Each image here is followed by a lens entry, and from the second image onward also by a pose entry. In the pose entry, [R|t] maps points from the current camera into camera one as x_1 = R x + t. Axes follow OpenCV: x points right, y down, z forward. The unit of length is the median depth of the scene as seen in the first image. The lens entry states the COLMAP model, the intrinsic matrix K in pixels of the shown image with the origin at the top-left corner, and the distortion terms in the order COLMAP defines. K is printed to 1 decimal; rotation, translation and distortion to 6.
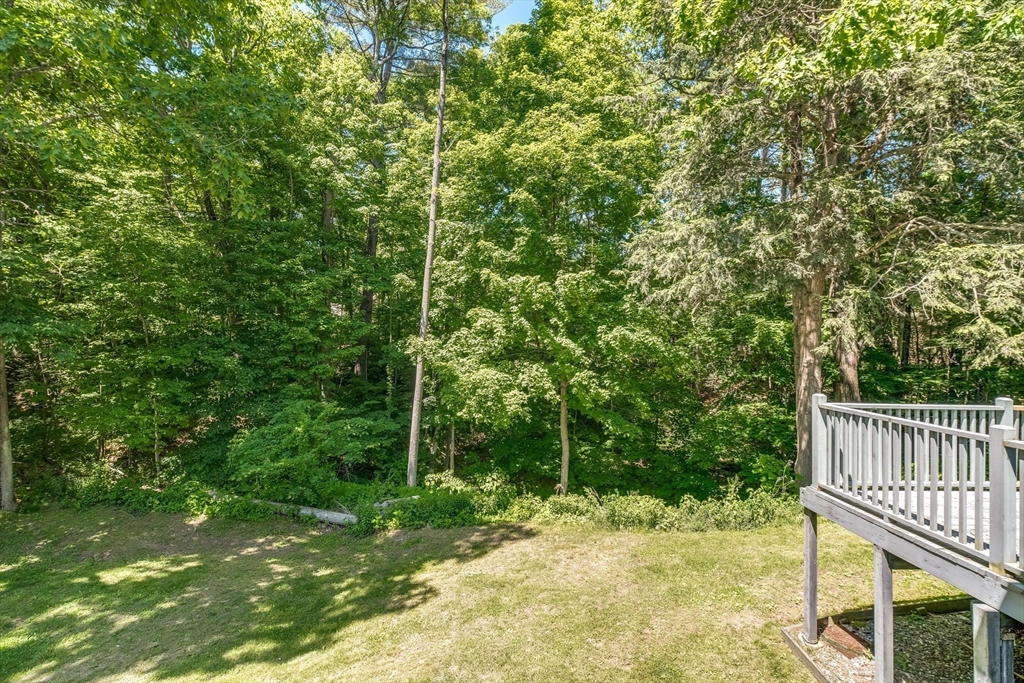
lens RADIAL K [[455.6, 0, 500.5], [0, 455.6, 335.8], [0, 0, 1]] dist [-0.001576, -0.000016]
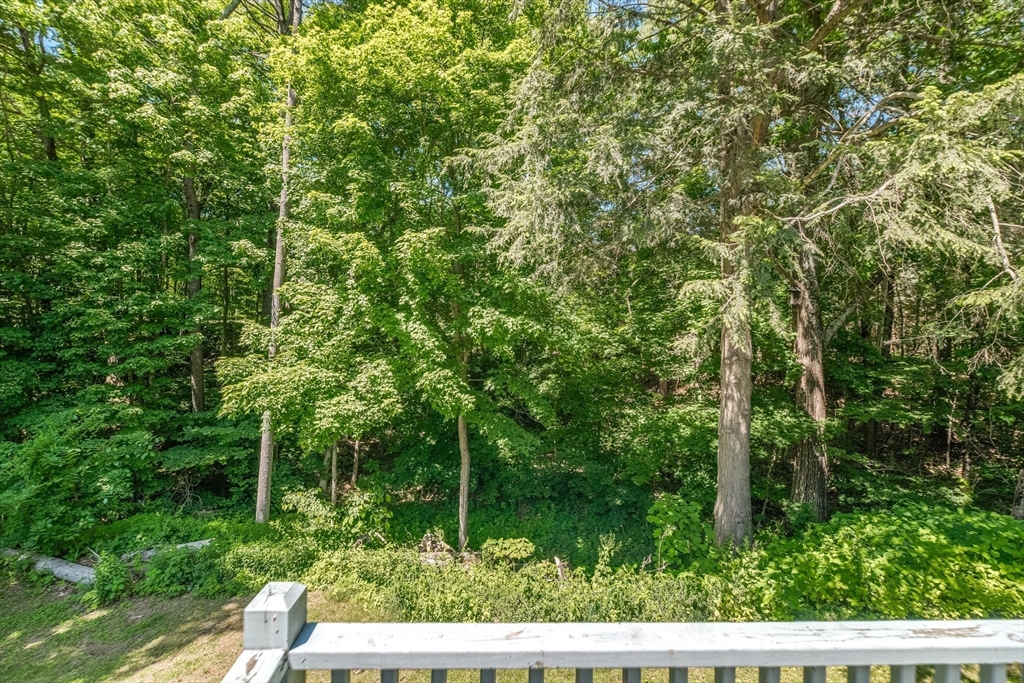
lens RADIAL K [[455.5, 0, 503.3], [0, 455.5, 327.7], [0, 0, 1]] dist [0.000099, 0.000783]
pose [[0.999979, 0.003852, -0.005243, 0.279666], [-0.003820, 0.999974, 0.006162, 0.006484], [0.005266, -0.006142, 0.999967, 0.275745]]
